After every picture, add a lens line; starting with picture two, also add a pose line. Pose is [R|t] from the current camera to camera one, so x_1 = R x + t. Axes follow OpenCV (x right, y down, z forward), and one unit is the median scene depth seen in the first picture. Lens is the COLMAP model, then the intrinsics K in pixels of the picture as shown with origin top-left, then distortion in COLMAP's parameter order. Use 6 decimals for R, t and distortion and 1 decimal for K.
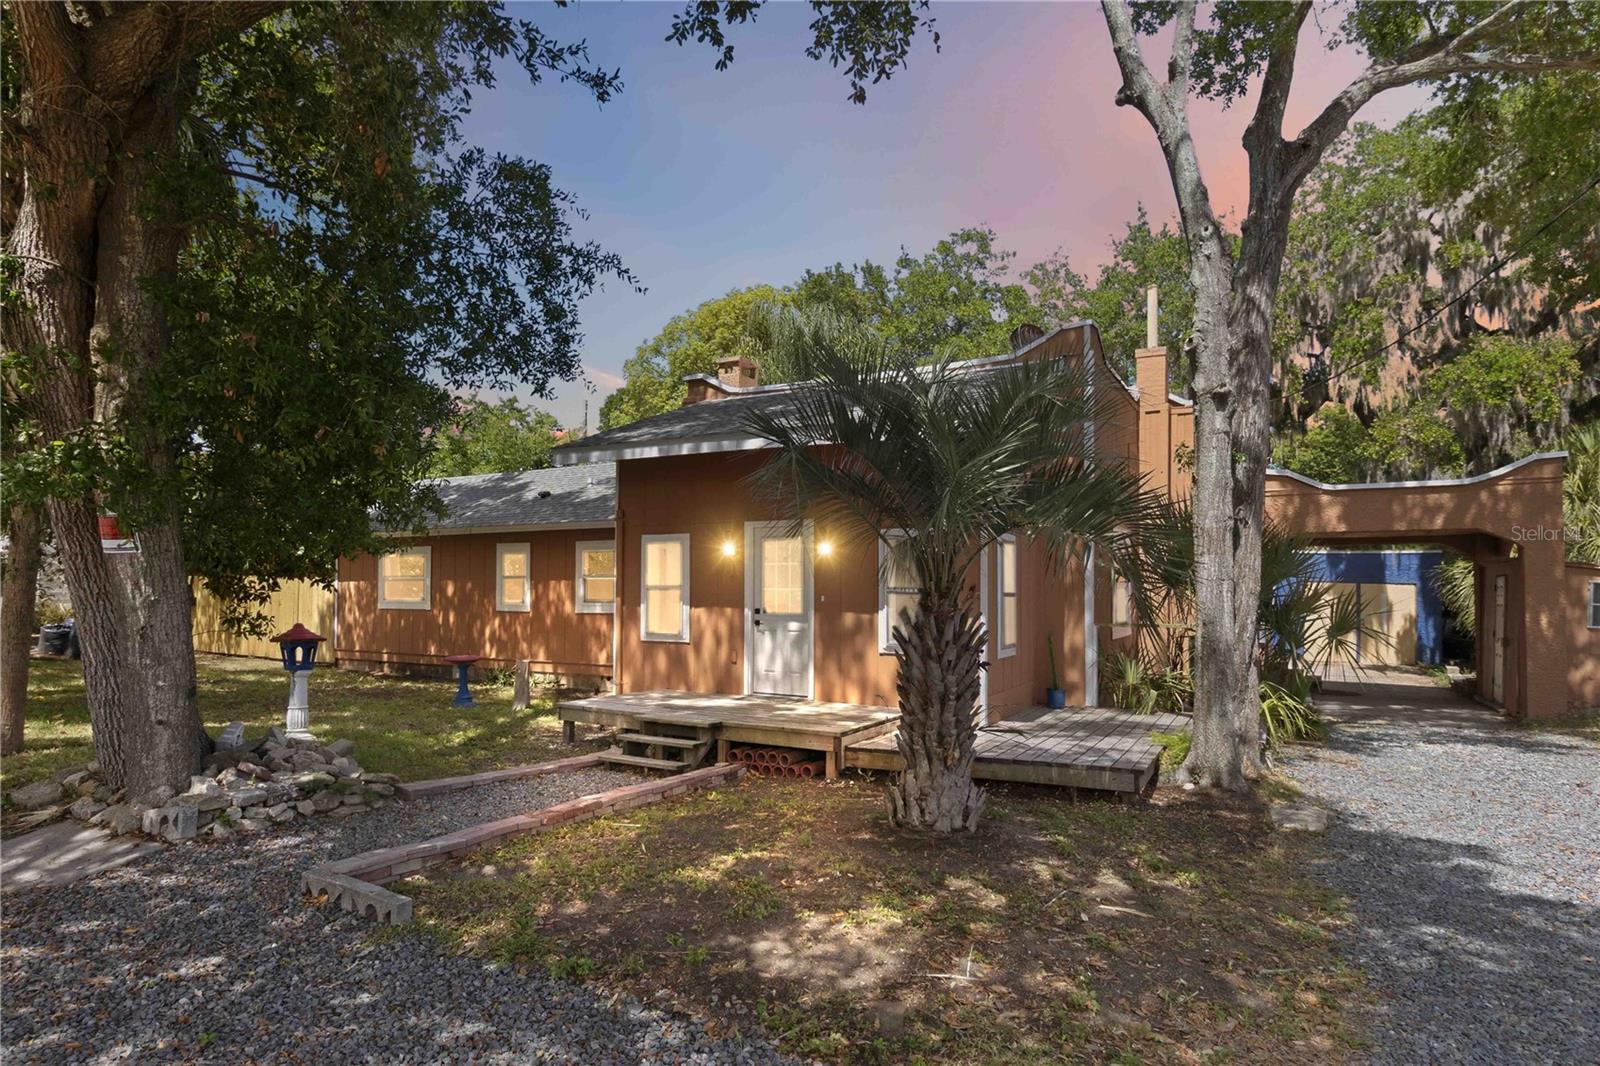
lens RADIAL K [[830.6, 0, 797.2], [0, 830.6, 597.1], [0, 0, 1]] dist [0.001009, 0.000649]
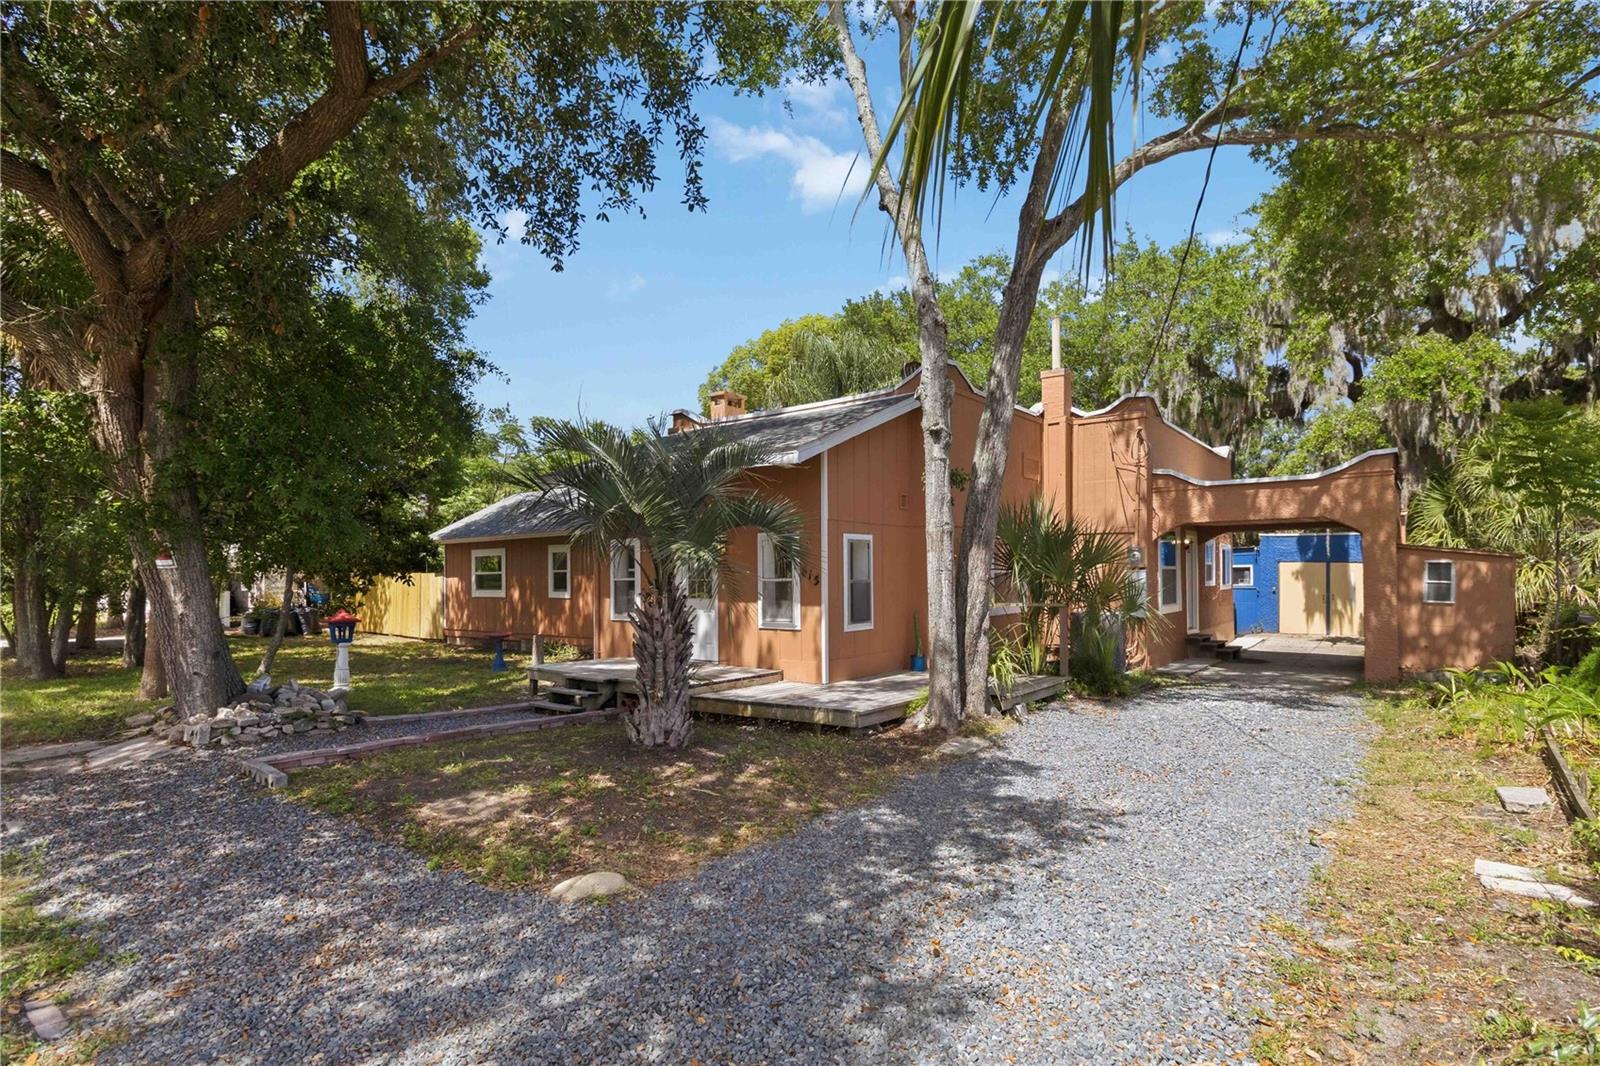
lens RADIAL K [[733.4, 0, 800.2], [0, 733.4, 588.0], [0, 0, 1]] dist [-0.000123, -0.000237]
pose [[0.992209, -0.013383, -0.123862, 0.195840], [0.014524, 0.999860, 0.008318, -0.002722], [0.123733, -0.010052, 0.992265, -0.086997]]
